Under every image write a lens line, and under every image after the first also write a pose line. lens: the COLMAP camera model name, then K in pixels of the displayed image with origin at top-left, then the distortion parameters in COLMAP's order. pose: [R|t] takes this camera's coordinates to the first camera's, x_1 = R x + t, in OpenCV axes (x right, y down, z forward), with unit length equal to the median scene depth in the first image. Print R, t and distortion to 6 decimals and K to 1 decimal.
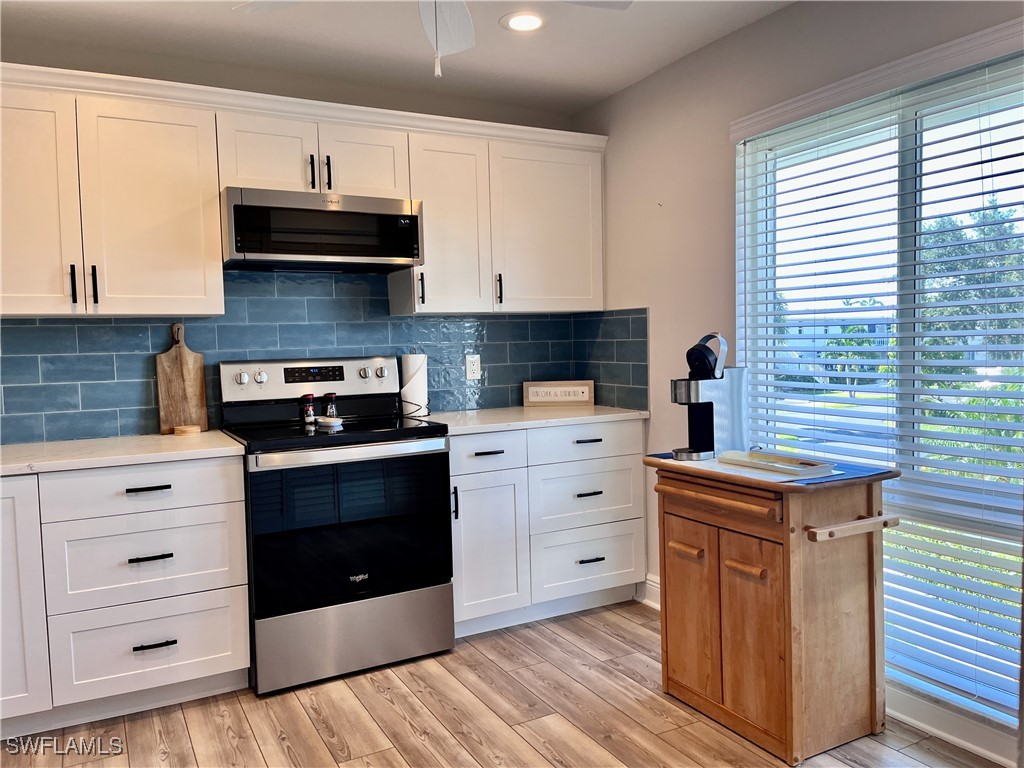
lens RADIAL K [[775.4, 0, 514.2], [0, 775.4, 384.4], [0, 0, 1]] dist [0.037534, -0.014546]
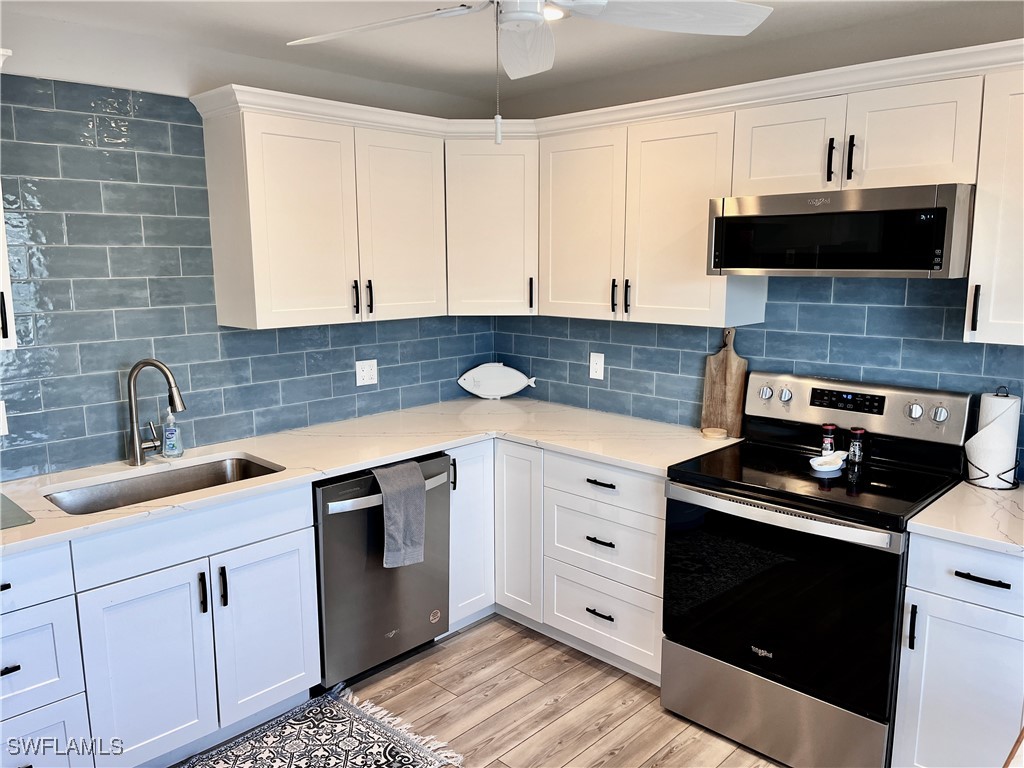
lens RADIAL K [[775.4, 0, 513.2], [0, 775.4, 382.8], [0, 0, 1]] dist [0.037534, -0.014546]
pose [[0.296236, 0.180264, -0.937950, 0.442851], [-0.054530, 0.983618, 0.171818, -0.166255], [0.953557, 0.000248, 0.301213, 0.440037]]
